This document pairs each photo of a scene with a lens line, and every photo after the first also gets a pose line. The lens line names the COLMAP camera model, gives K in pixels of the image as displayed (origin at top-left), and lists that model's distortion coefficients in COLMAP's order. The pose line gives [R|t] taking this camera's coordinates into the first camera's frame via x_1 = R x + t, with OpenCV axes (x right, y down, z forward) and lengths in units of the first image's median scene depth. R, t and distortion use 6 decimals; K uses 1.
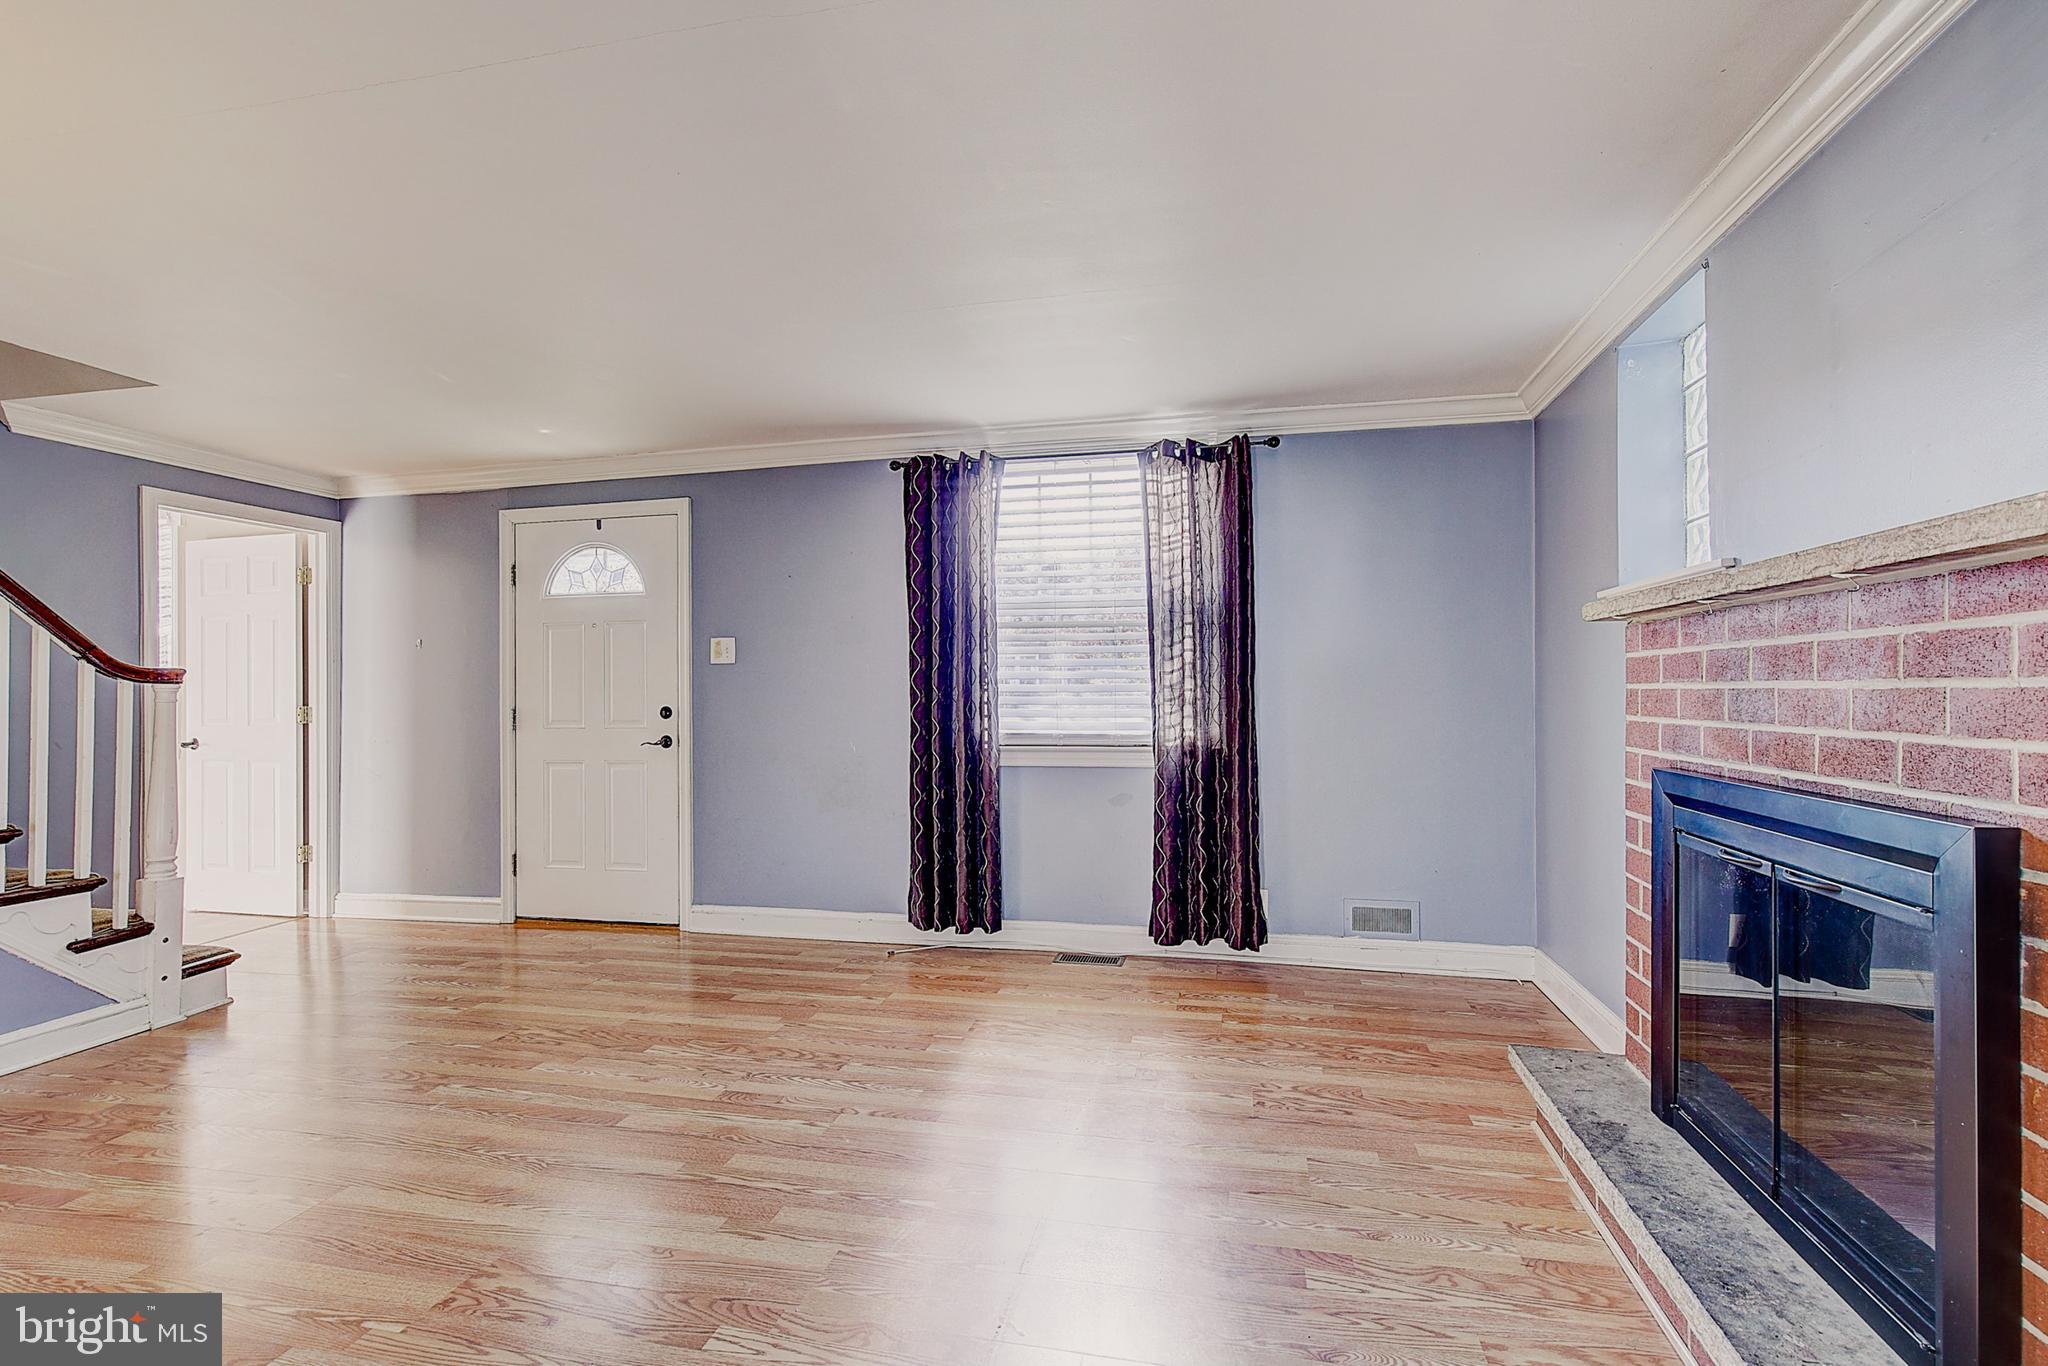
lens RADIAL K [[899.4, 0, 1024.0], [0, 899.4, 683.0], [0, 0, 1]] dist [-0.000979, 0.000061]
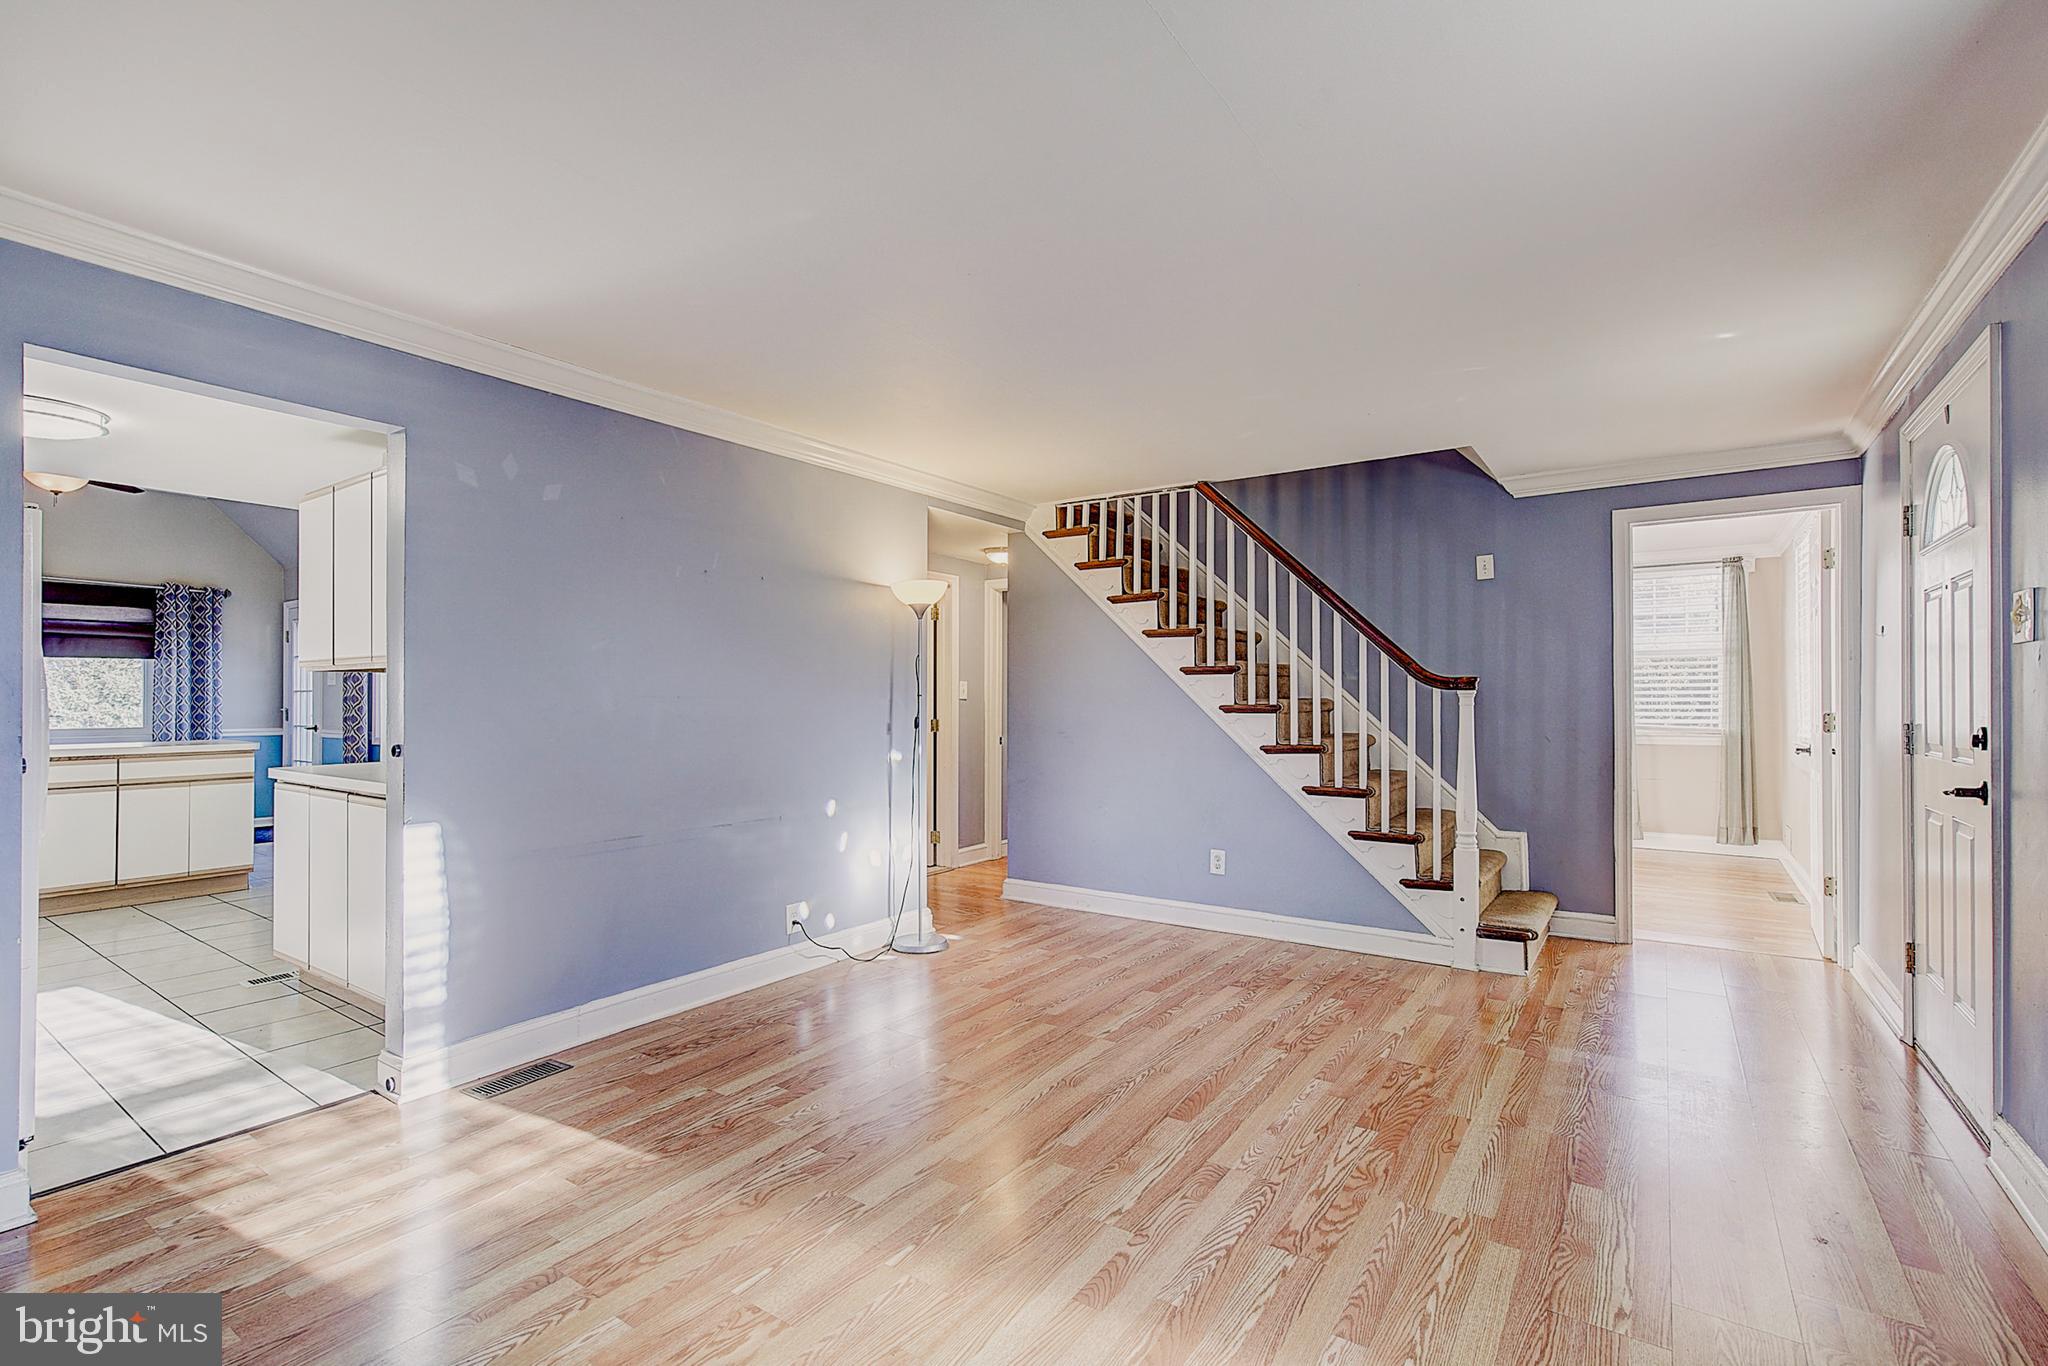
lens RADIAL K [[932.0, 0, 1011.6], [0, 932.0, 688.2], [0, 0, 1]] dist [-0.003288, 0.000137]
pose [[-0.374801, 0.000416, -0.927105, 0.527826], [0.014407, 0.999882, -0.005376, -0.005387], [0.926993, -0.015372, -0.374762, 1.053342]]
